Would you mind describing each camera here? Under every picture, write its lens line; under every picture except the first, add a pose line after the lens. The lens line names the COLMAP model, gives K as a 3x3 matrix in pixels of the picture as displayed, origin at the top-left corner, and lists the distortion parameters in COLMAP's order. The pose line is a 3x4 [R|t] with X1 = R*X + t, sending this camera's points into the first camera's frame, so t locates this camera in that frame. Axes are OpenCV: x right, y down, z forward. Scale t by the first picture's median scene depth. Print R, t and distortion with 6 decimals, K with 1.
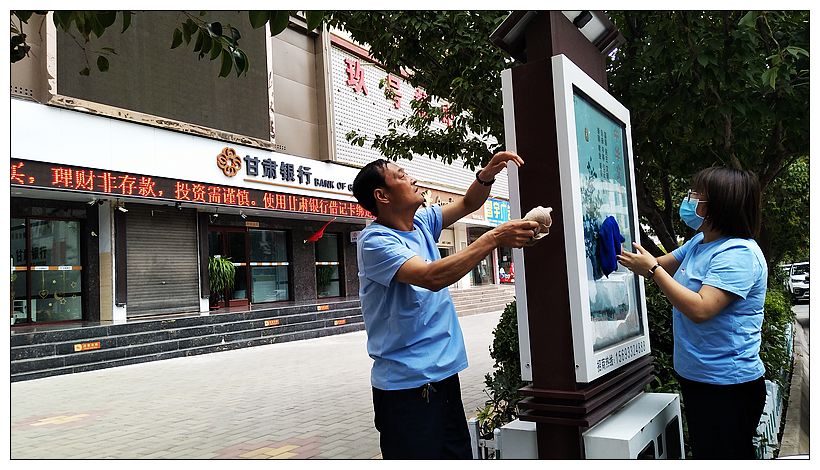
lens RADIAL K [[617.7, 0, 398.6], [0, 617.7, 235.3], [0, 0, 1]] dist [0.046225, -0.002198]
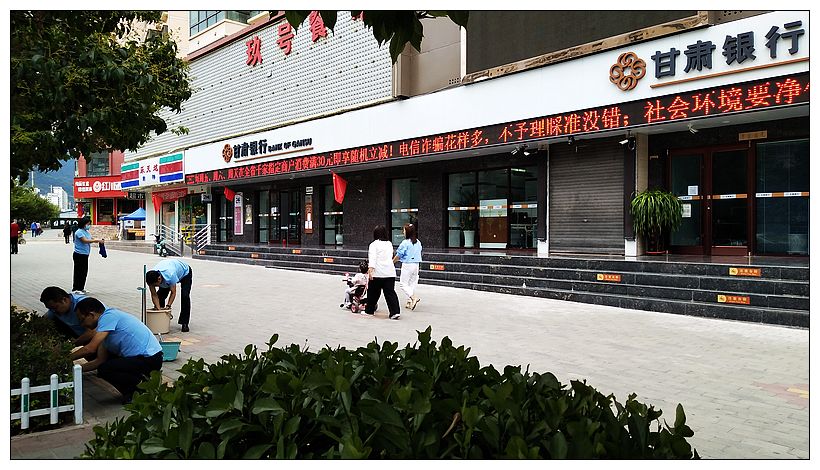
lens RADIAL K [[617.7, 0, 398.6], [0, 617.7, 235.3], [0, 0, 1]] dist [0.046225, -0.002198]
pose [[-0.262772, 0.062575, -0.962827, 0.620944], [0.084528, 0.995551, 0.041632, 0.034393], [0.961148, -0.070446, -0.266892, 0.975197]]
